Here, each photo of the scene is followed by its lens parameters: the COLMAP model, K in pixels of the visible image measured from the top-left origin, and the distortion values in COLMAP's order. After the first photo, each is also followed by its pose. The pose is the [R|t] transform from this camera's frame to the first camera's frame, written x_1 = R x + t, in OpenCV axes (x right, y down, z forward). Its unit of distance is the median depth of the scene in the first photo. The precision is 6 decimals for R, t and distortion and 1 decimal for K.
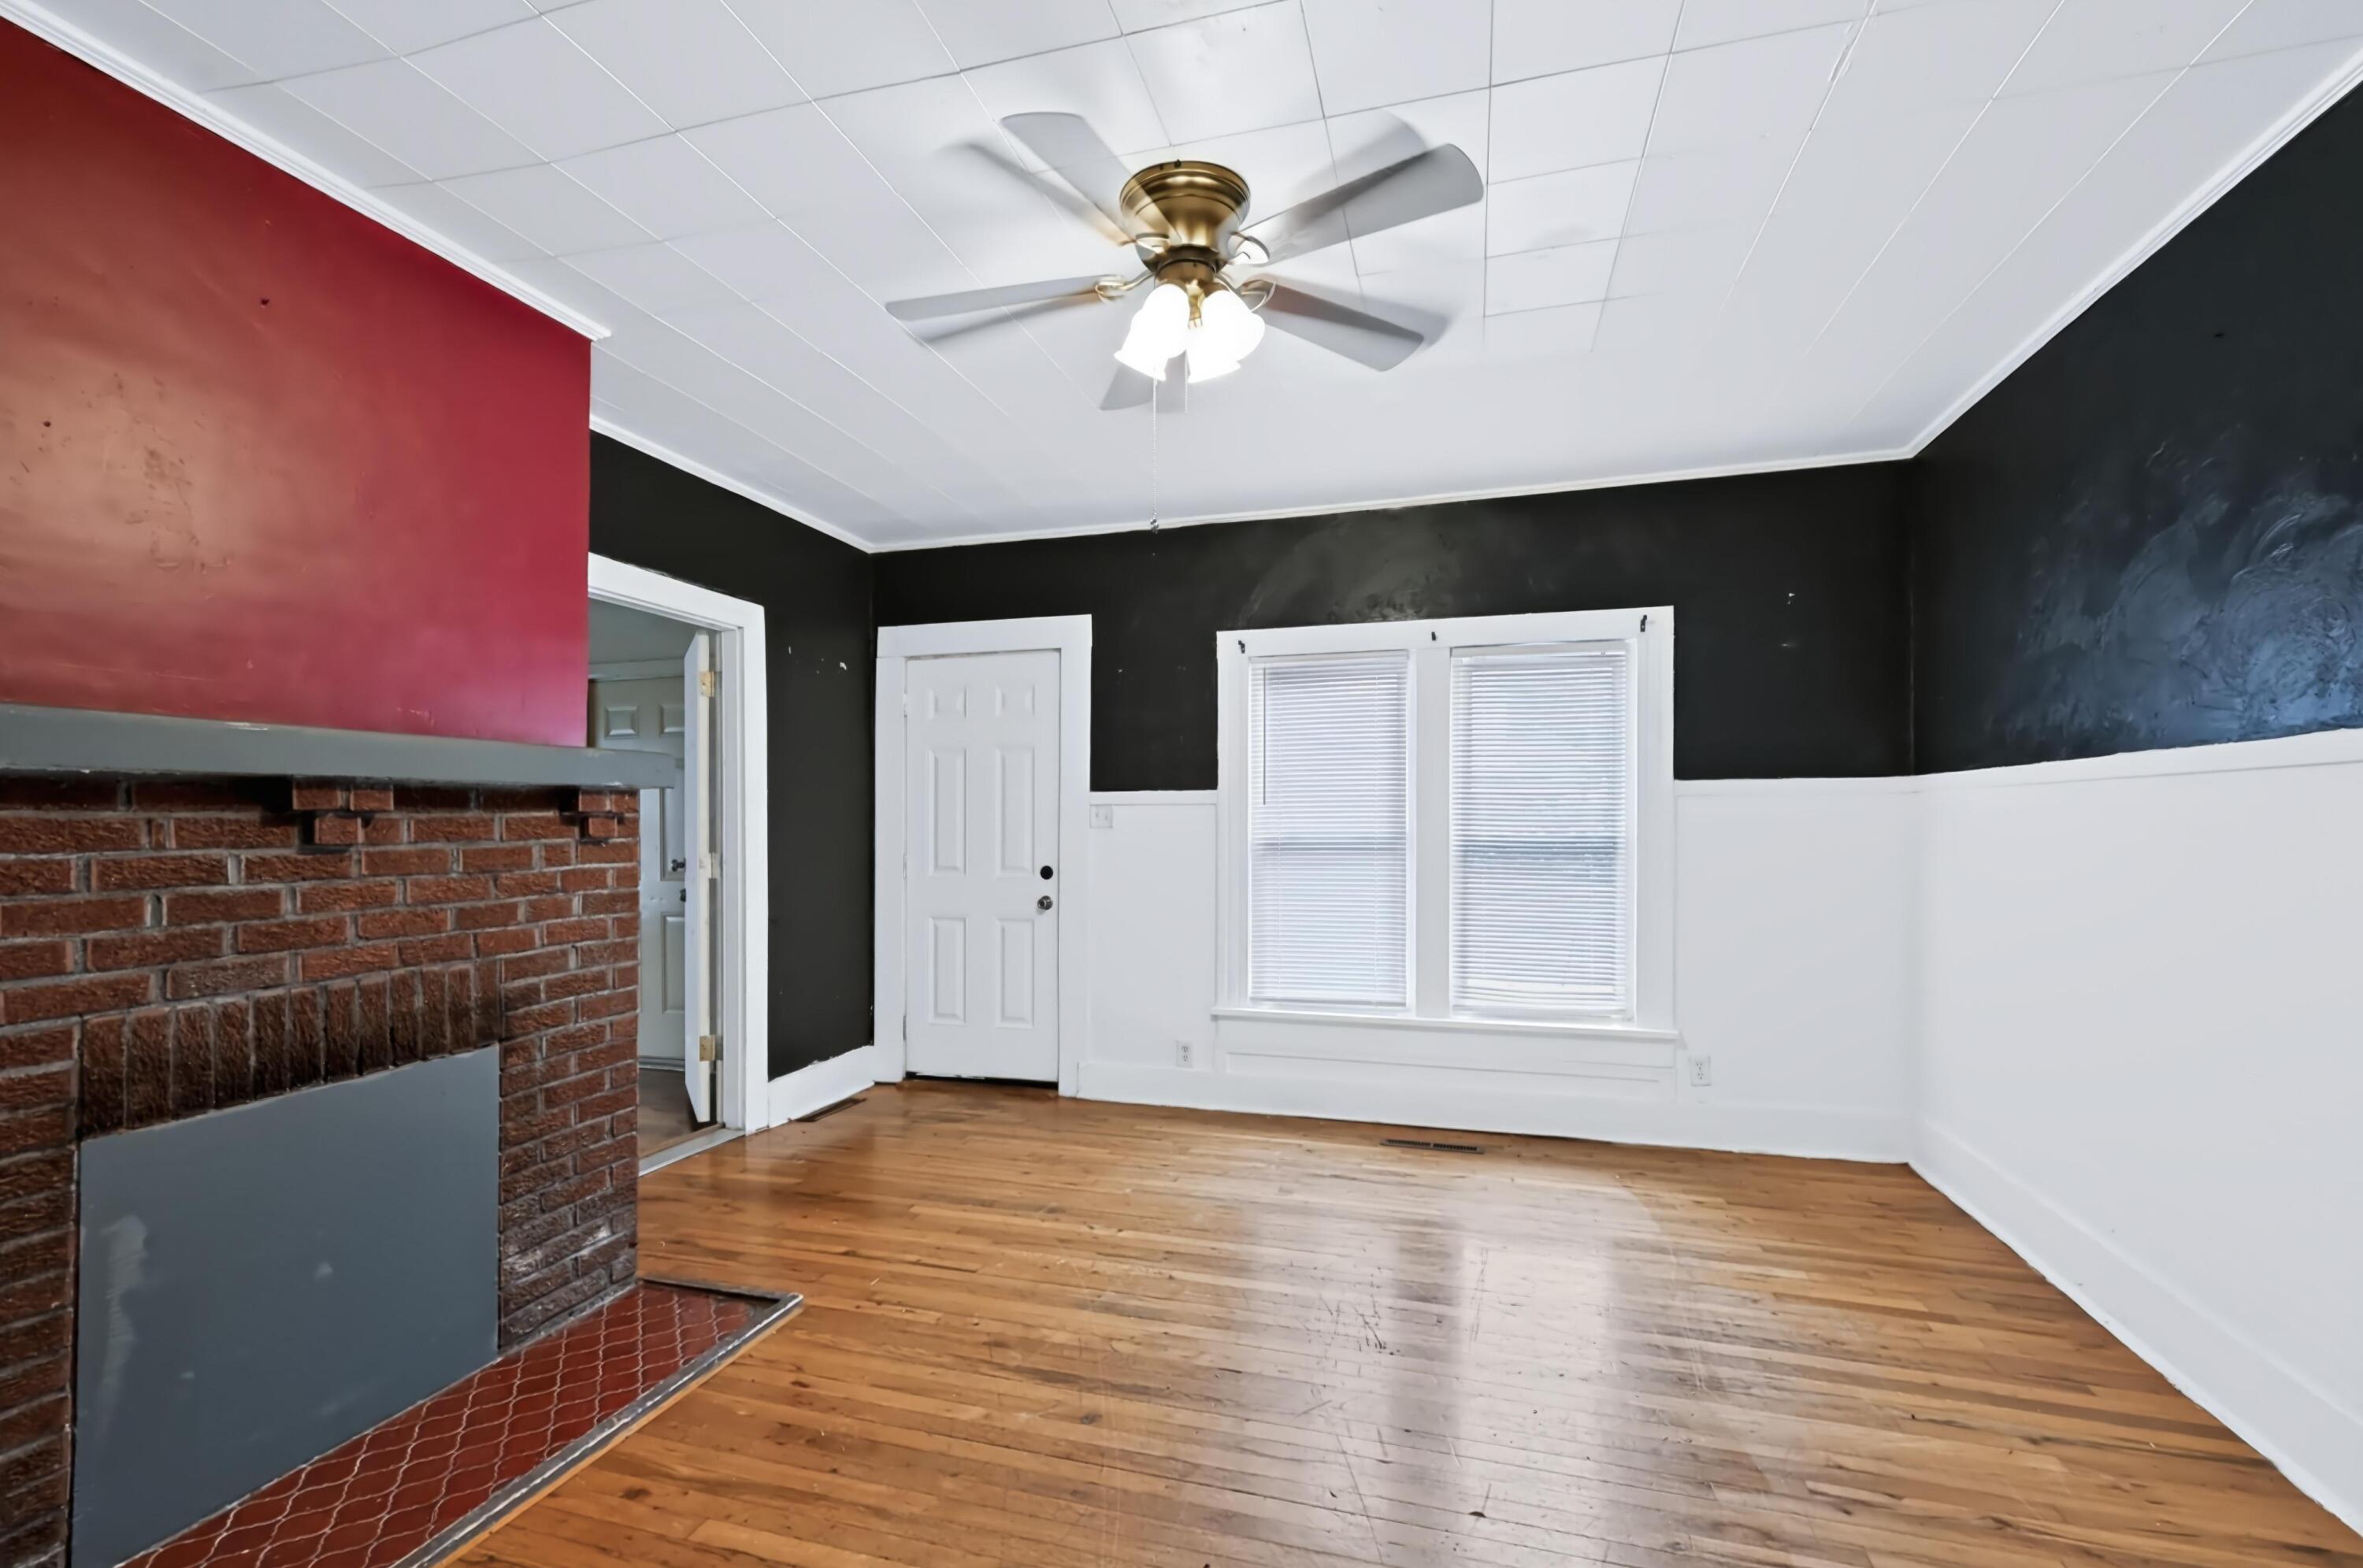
lens RADIAL K [[1045.1, 0, 1184.9], [0, 1045.1, 829.1], [0, 0, 1]] dist [0.000306, 0.000275]
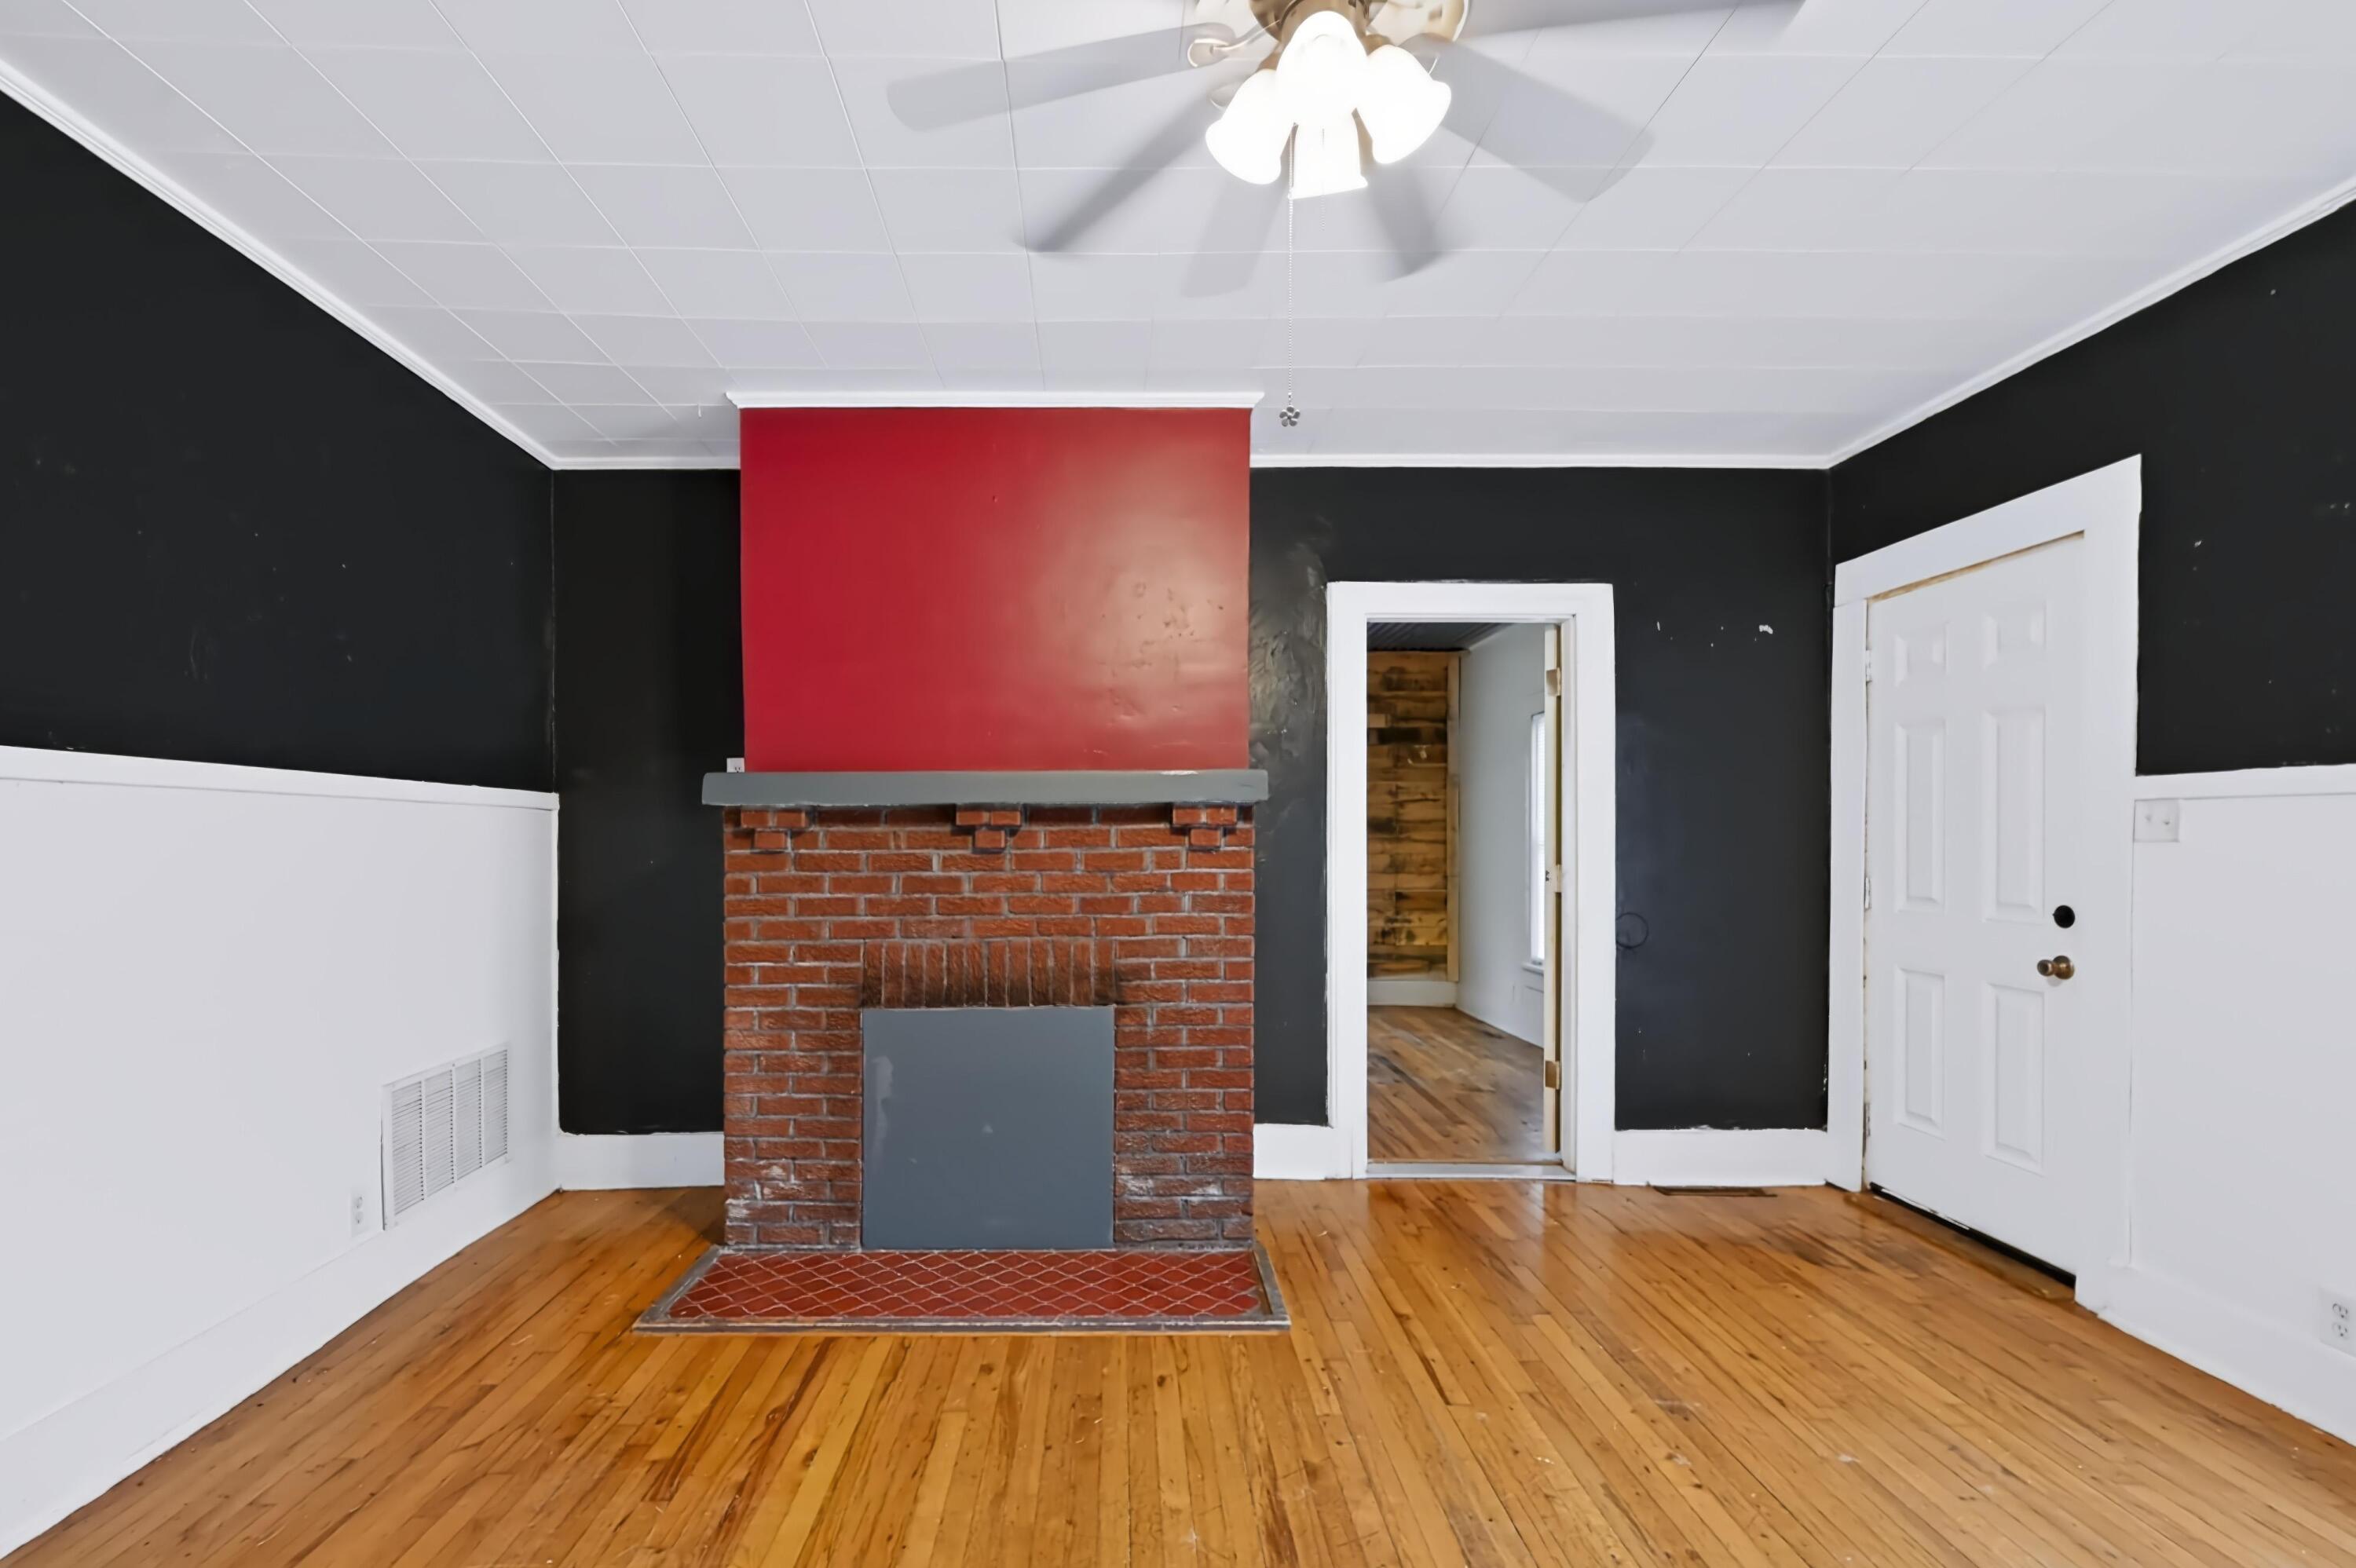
lens RADIAL K [[1043.1, 0, 1100.3], [0, 1043.1, 841.7], [0, 0, 1]] dist [-0.000206, 0.000204]
pose [[0.272303, 0.008384, -0.962175, 0.548641], [-0.004353, 0.999963, 0.007481, -0.004958], [0.962202, 0.002151, 0.272330, 0.609873]]
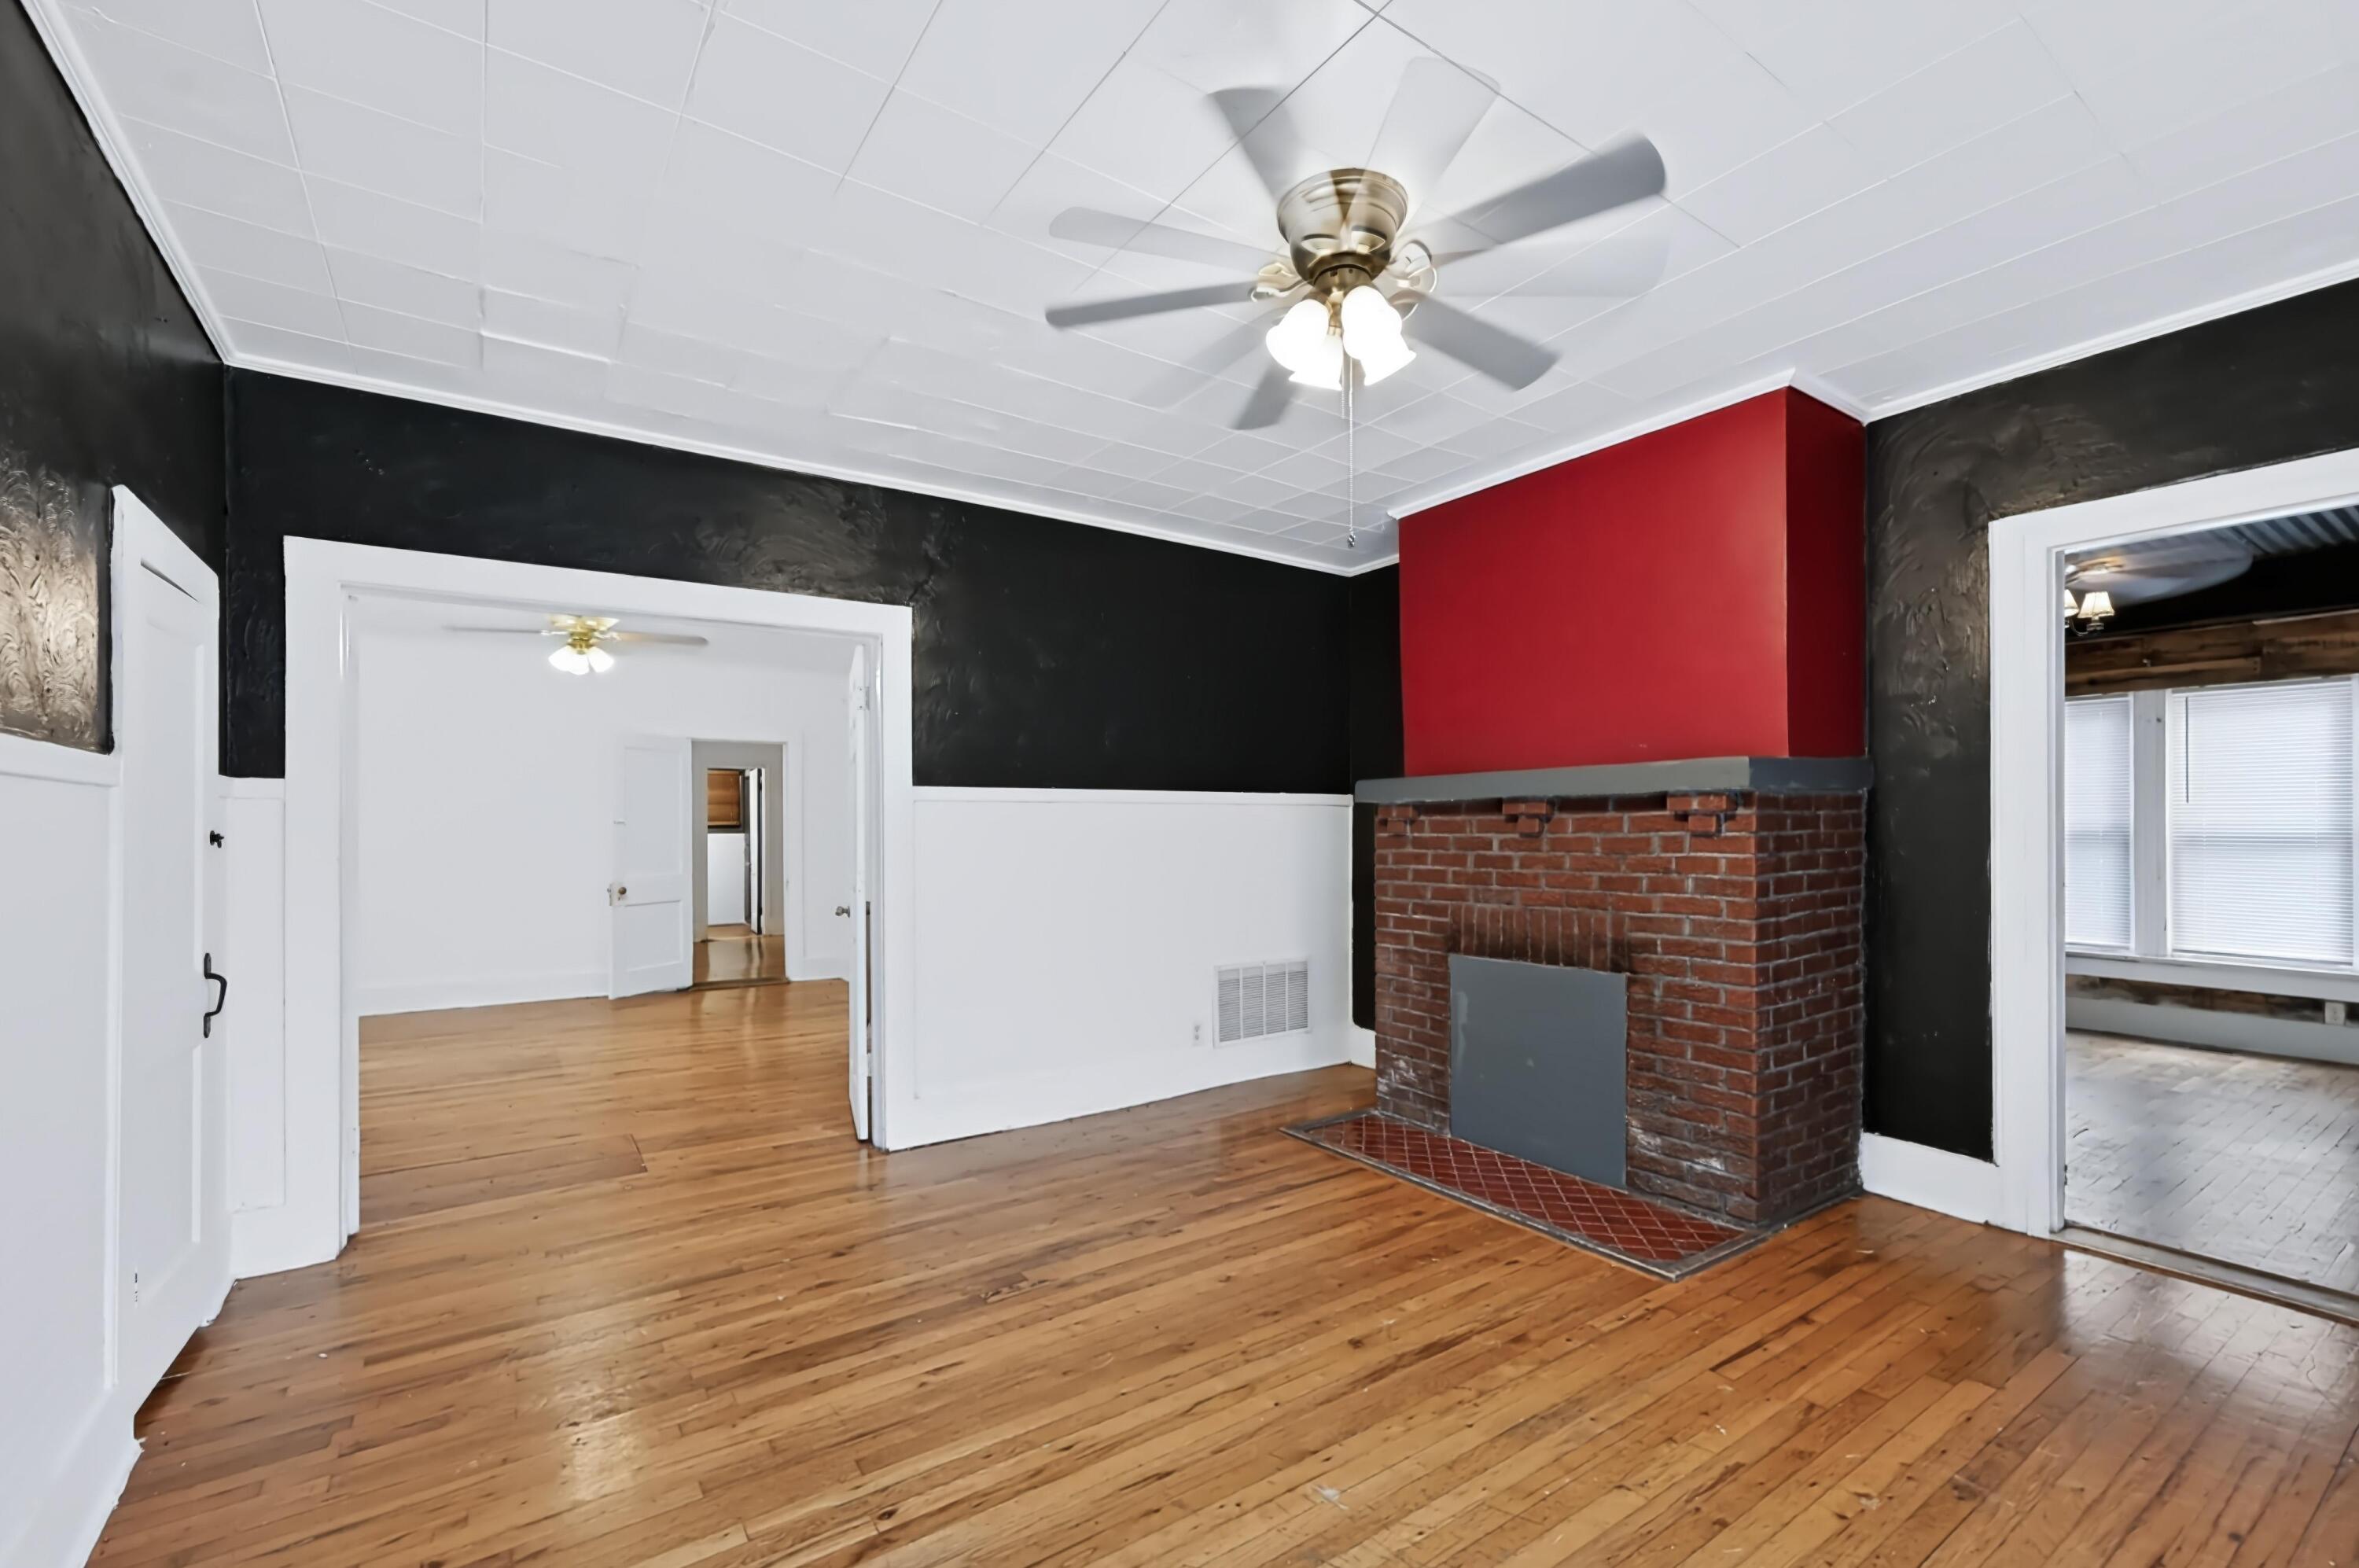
lens RADIAL K [[980.7, 0, 1205.0], [0, 980.7, 831.4], [0, 0, 1]] dist [-0.000675, -0.000066]
pose [[-0.618725, 0.006021, -0.785585, 0.731230], [-0.000748, 0.999966, 0.008253, -0.000812], [0.785608, 0.005694, -0.618699, 1.325116]]
